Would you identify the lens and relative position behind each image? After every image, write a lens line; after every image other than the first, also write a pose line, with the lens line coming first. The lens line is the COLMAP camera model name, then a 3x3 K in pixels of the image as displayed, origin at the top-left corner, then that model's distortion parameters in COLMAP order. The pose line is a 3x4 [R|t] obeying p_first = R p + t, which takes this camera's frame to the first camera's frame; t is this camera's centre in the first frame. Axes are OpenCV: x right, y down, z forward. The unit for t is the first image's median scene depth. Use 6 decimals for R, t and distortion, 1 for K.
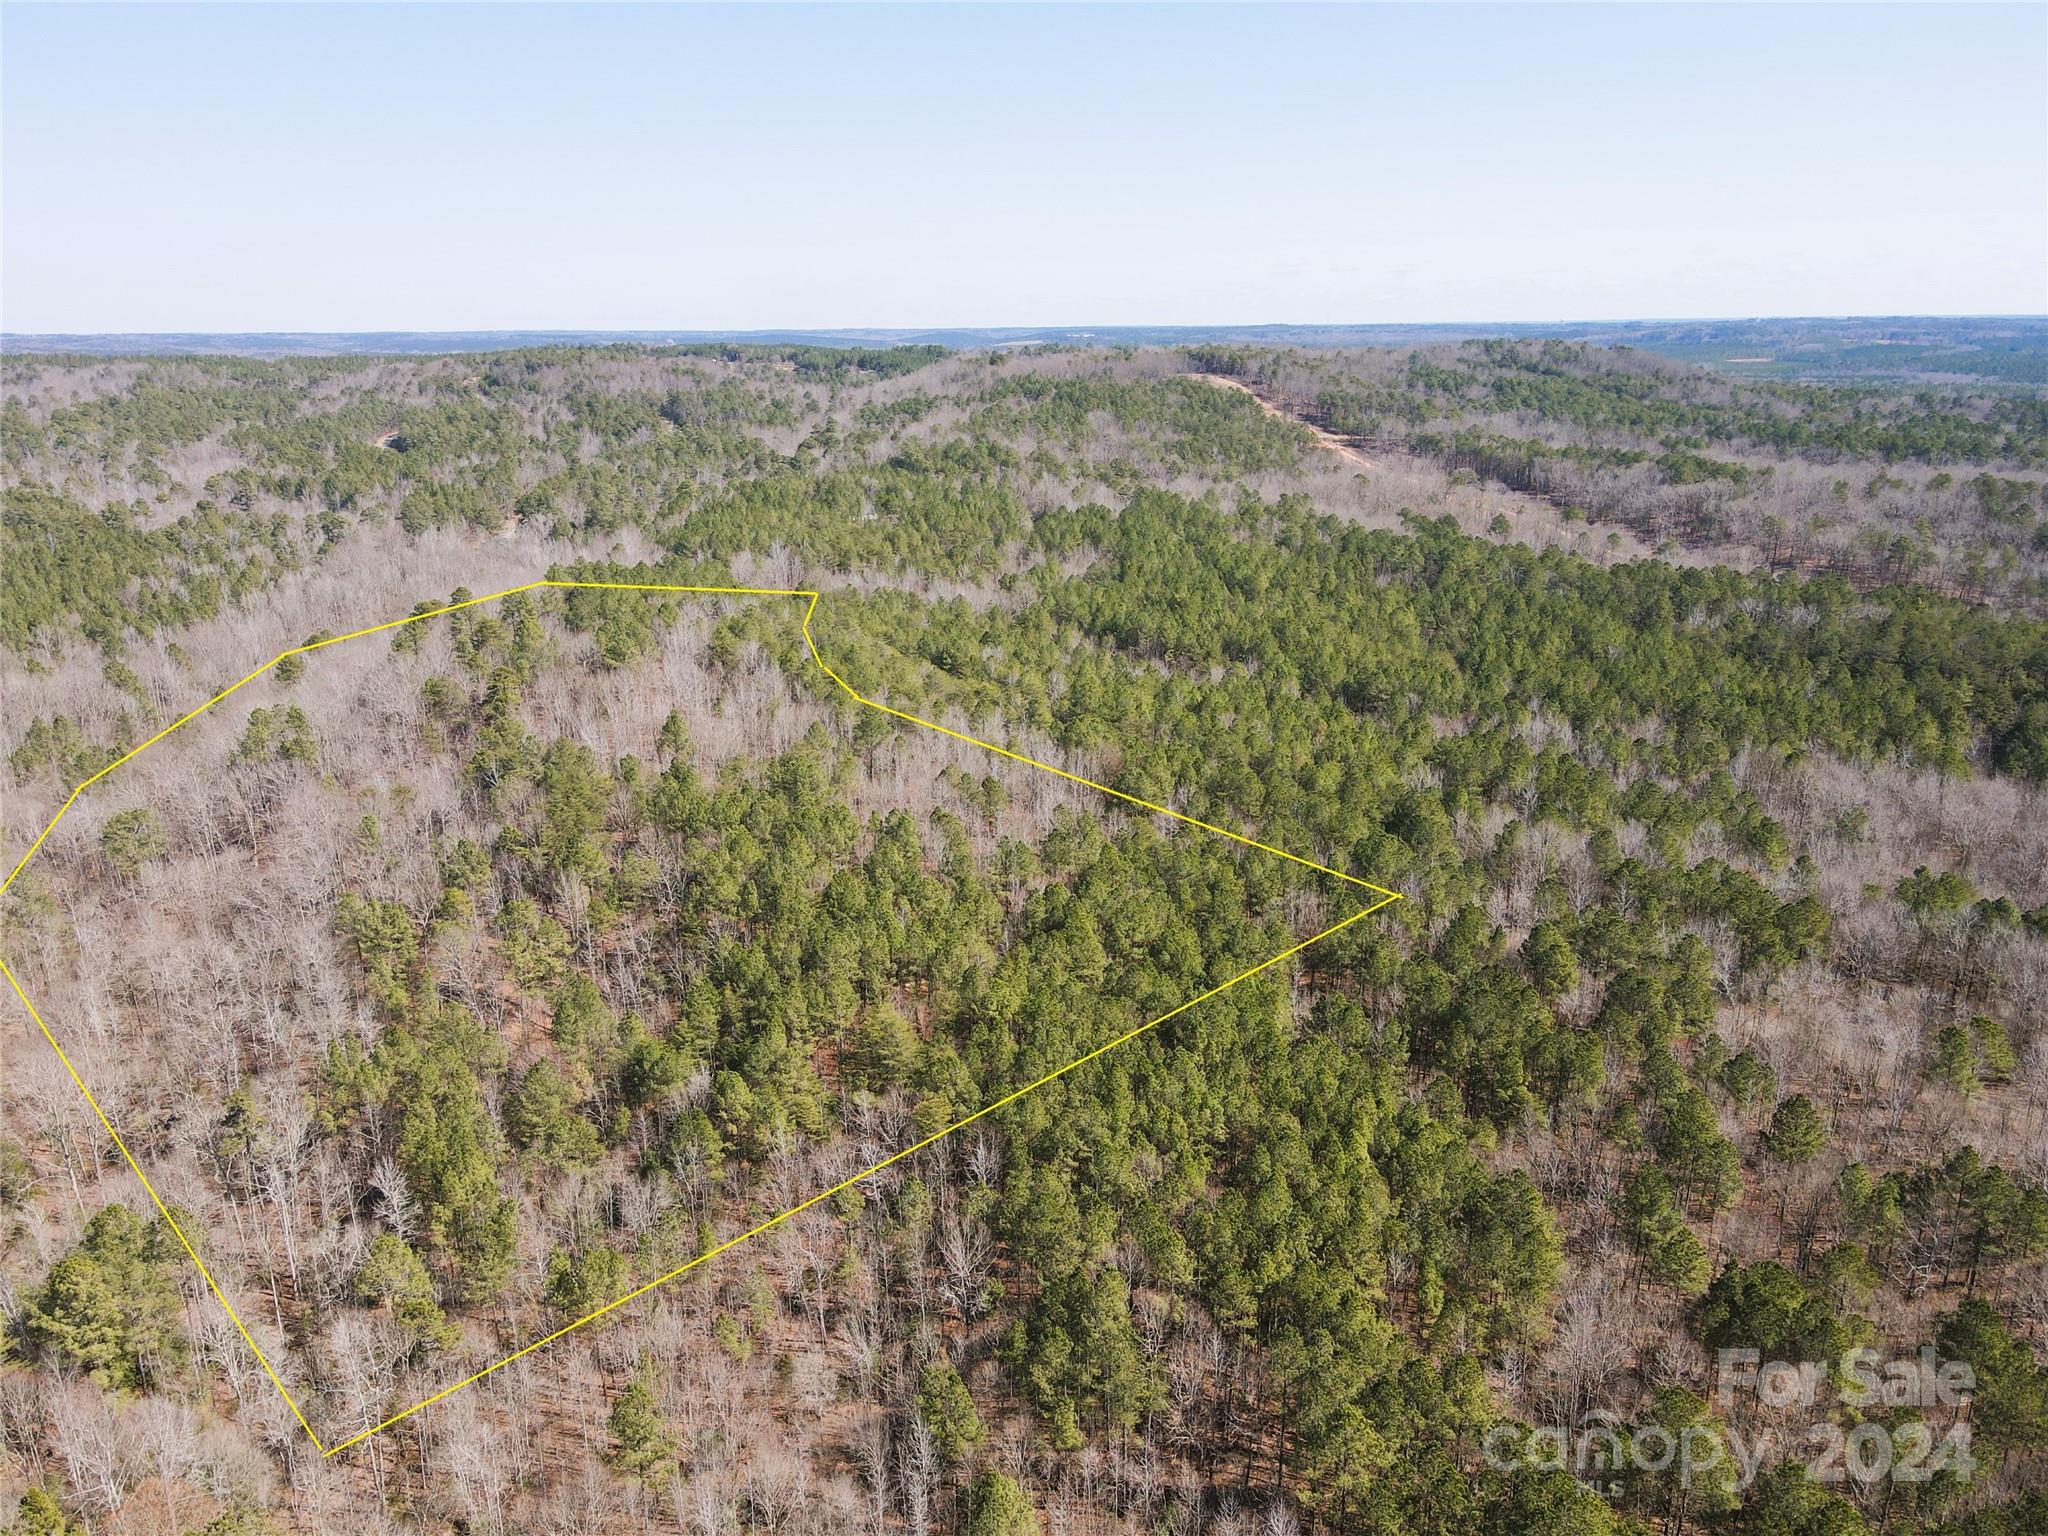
lens RADIAL K [[1458.6, 0, 1025.3], [0, 1458.6, 772.5], [0, 0, 1]] dist [0.041555, -0.026027]
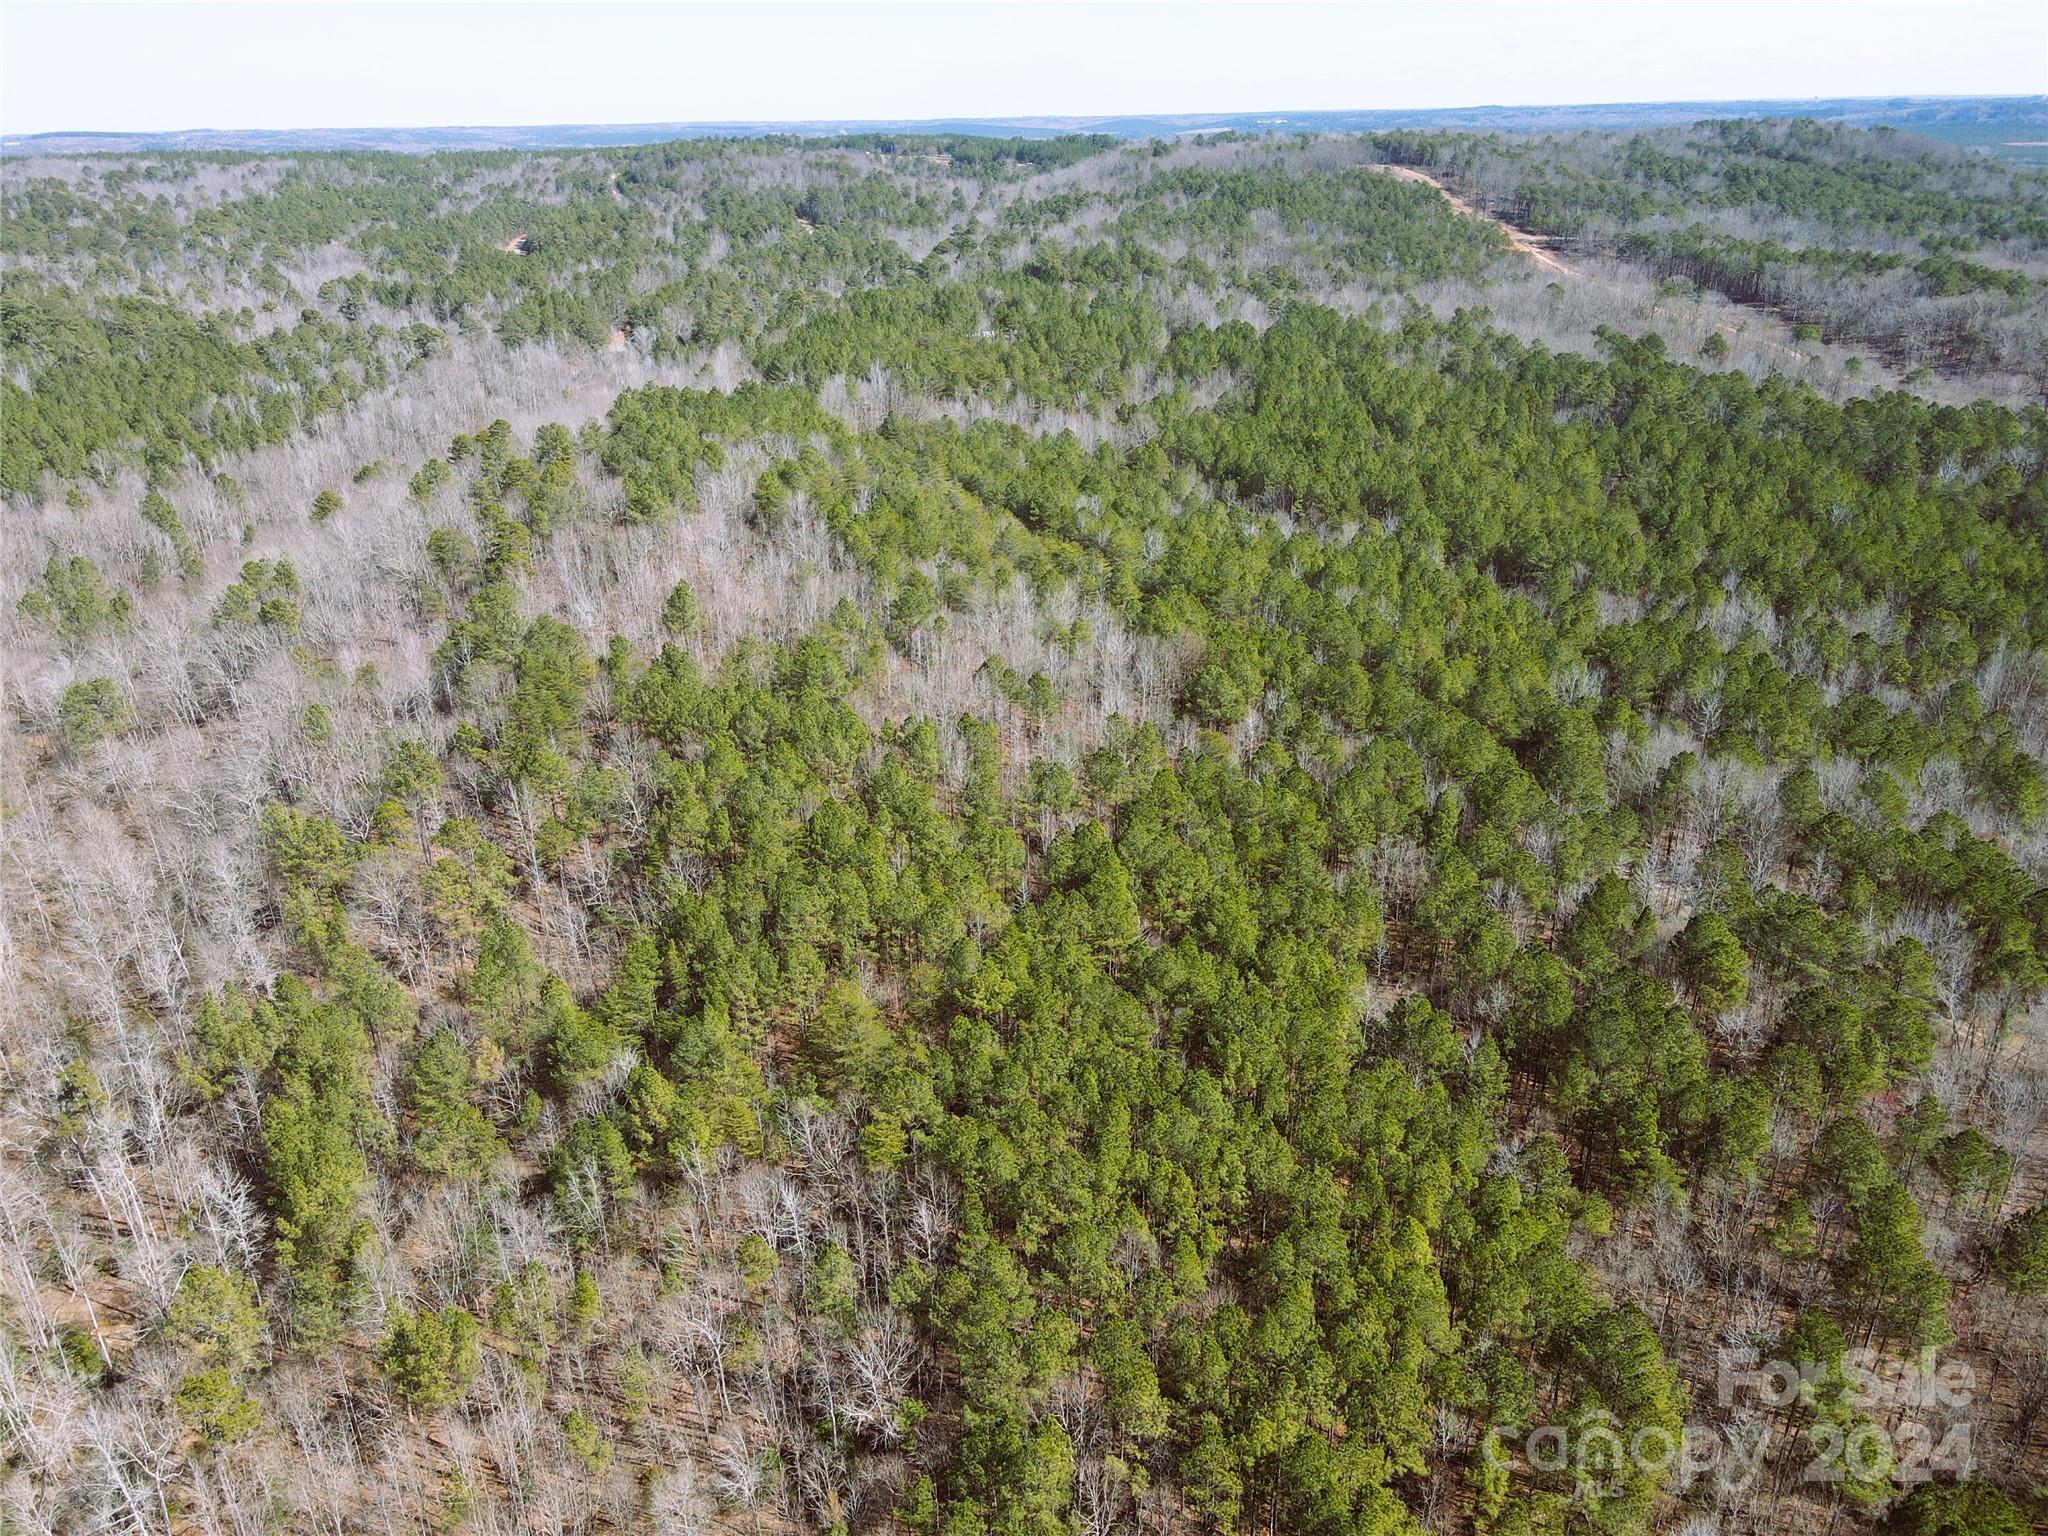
lens RADIAL K [[1458.6, 0, 1022.8], [0, 1458.6, 759.5], [0, 0, 1]] dist [0.041555, -0.026027]
pose [[0.992807, 0.040361, -0.112719, 0.055051], [-0.026712, 0.992406, 0.120071, -0.041912], [0.116709, -0.116196, 0.986346, 0.139359]]
